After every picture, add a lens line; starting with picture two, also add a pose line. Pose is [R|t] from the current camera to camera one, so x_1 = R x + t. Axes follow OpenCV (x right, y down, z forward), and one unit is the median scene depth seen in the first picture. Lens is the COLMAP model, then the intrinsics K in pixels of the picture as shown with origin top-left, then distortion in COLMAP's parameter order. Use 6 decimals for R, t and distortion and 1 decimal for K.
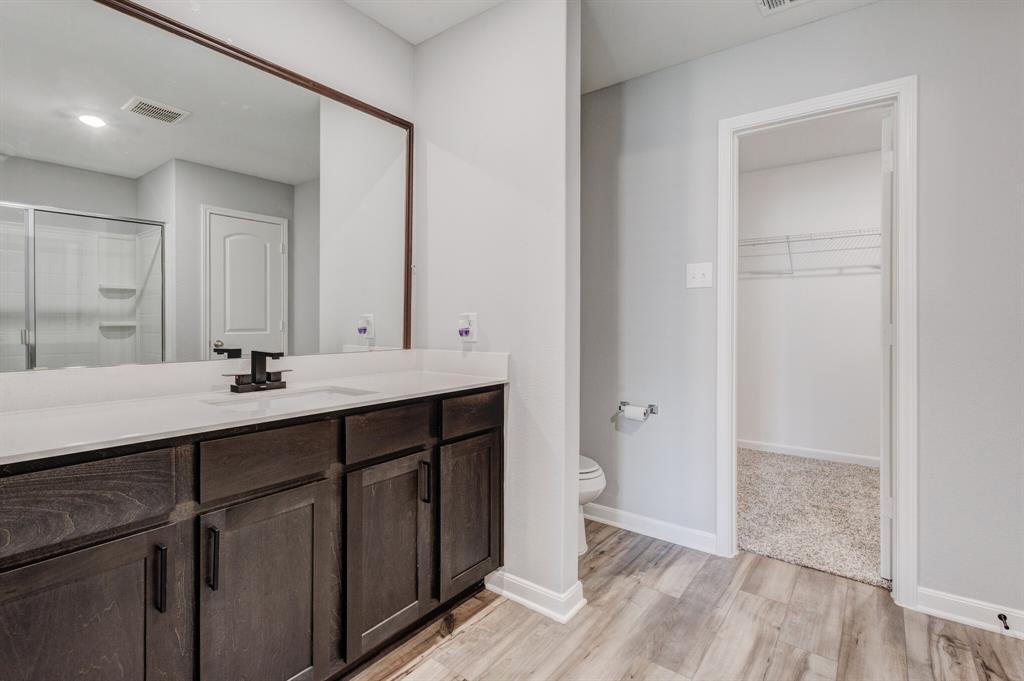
lens RADIAL K [[470.7, 0, 527.1], [0, 470.7, 323.7], [0, 0, 1]] dist [0.005374, -0.002338]
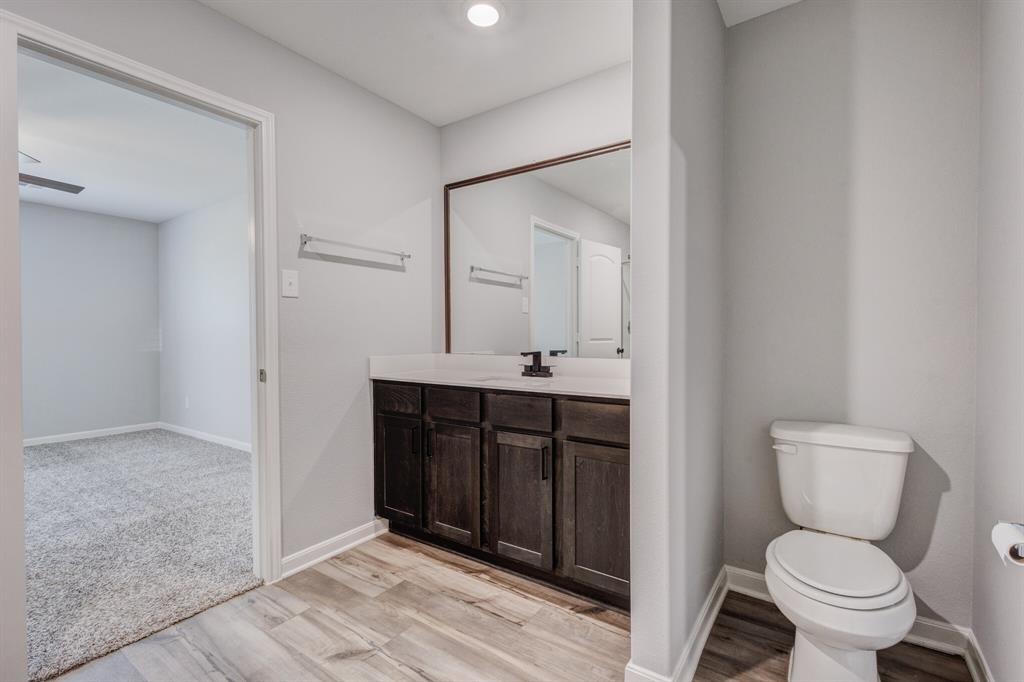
lens RADIAL K [[470.7, 0, 511.6], [0, 470.7, 339.5], [0, 0, 1]] dist [0.005374, -0.002338]
pose [[0.036896, 0.010461, -0.999264, 0.995138], [0.000667, 0.999945, 0.010493, 0.000469], [0.999319, -0.001054, 0.036887, 0.855096]]
